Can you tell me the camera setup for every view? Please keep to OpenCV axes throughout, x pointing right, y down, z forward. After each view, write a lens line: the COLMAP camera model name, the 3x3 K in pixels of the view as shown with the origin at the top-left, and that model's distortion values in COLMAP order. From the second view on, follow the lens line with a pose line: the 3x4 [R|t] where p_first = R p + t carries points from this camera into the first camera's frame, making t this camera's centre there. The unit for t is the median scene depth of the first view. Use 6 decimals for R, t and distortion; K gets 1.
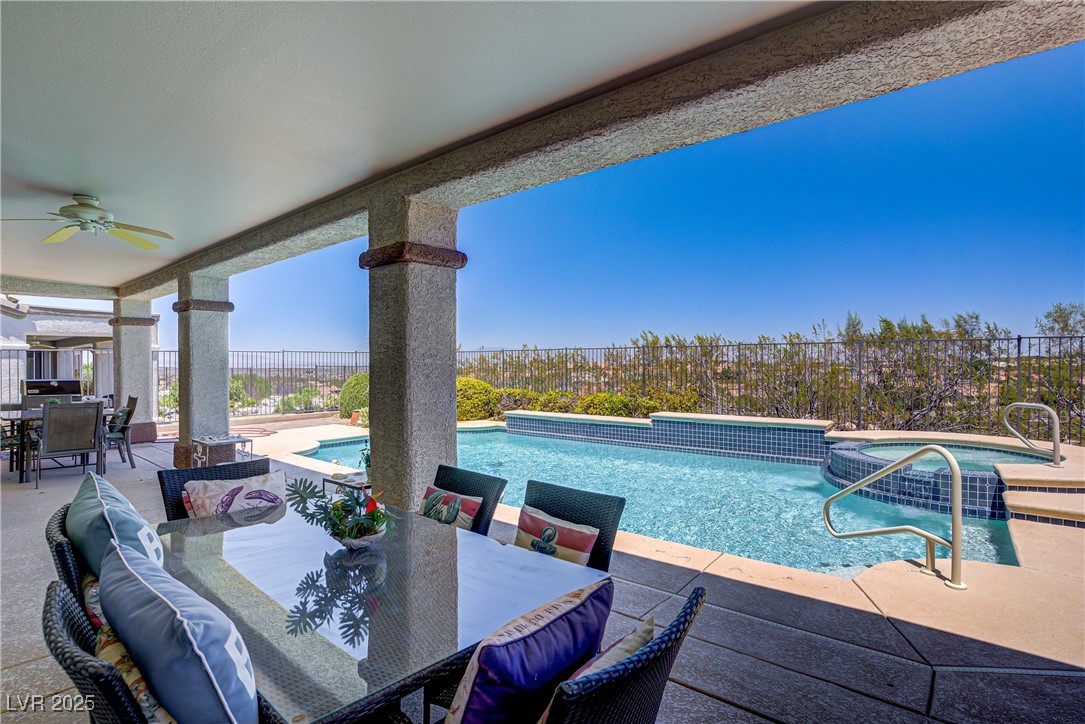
lens RADIAL K [[534.1, 0, 546.0], [0, 534.1, 362.2], [0, 0, 1]] dist [-0.081869, 0.037784]
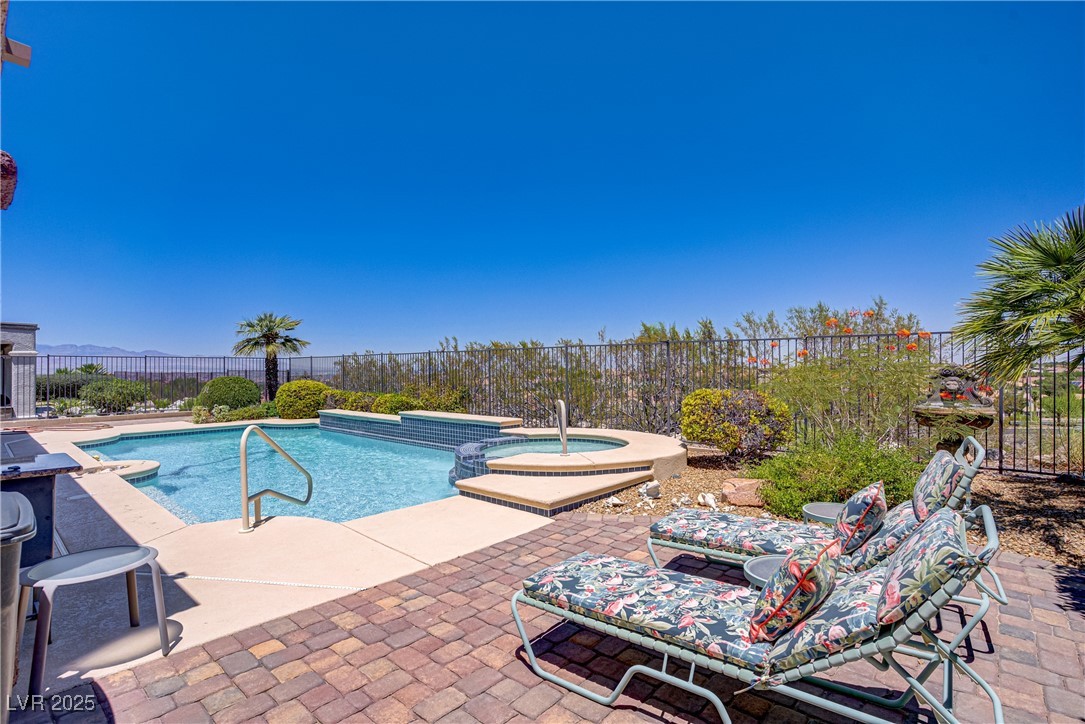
lens RADIAL K [[534.1, 0, 546.0], [0, 534.1, 362.2], [0, 0, 1]] dist [-0.081869, 0.037784]
pose [[0.999383, -0.001121, -0.035092, 0.488226], [0.000763, 0.999948, -0.010209, 0.003568], [0.035101, 0.010176, 0.999332, -0.099159]]
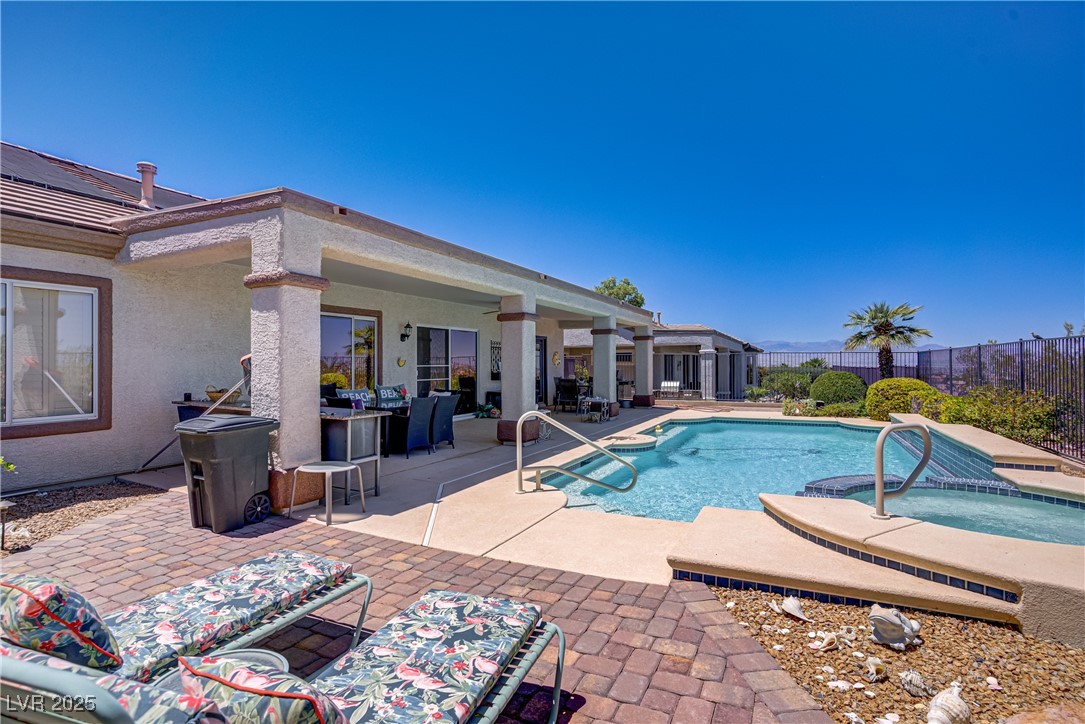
lens RADIAL K [[534.1, 0, 546.0], [0, 534.1, 362.2], [0, 0, 1]] dist [-0.081869, 0.037784]
pose [[0.228250, 0.003538, -0.973596, 0.764717], [-0.002227, 0.999993, 0.003112, -0.000173], [0.973600, 0.001458, 0.228256, 0.207757]]
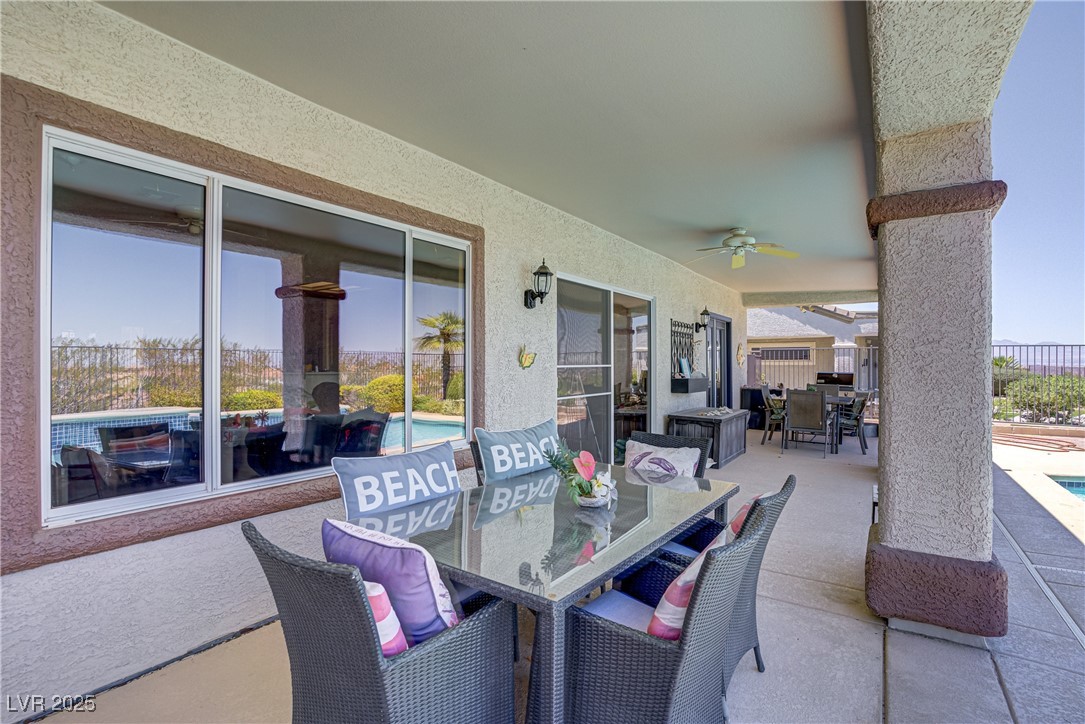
lens RADIAL K [[534.1, 0, 546.0], [0, 534.1, 362.2], [0, 0, 1]] dist [-0.081869, 0.037784]
pose [[0.096454, 0.005116, -0.995324, 0.150492], [-0.003537, 0.999982, 0.004797, 0.004816], [0.995331, 0.003058, 0.096471, 0.146032]]
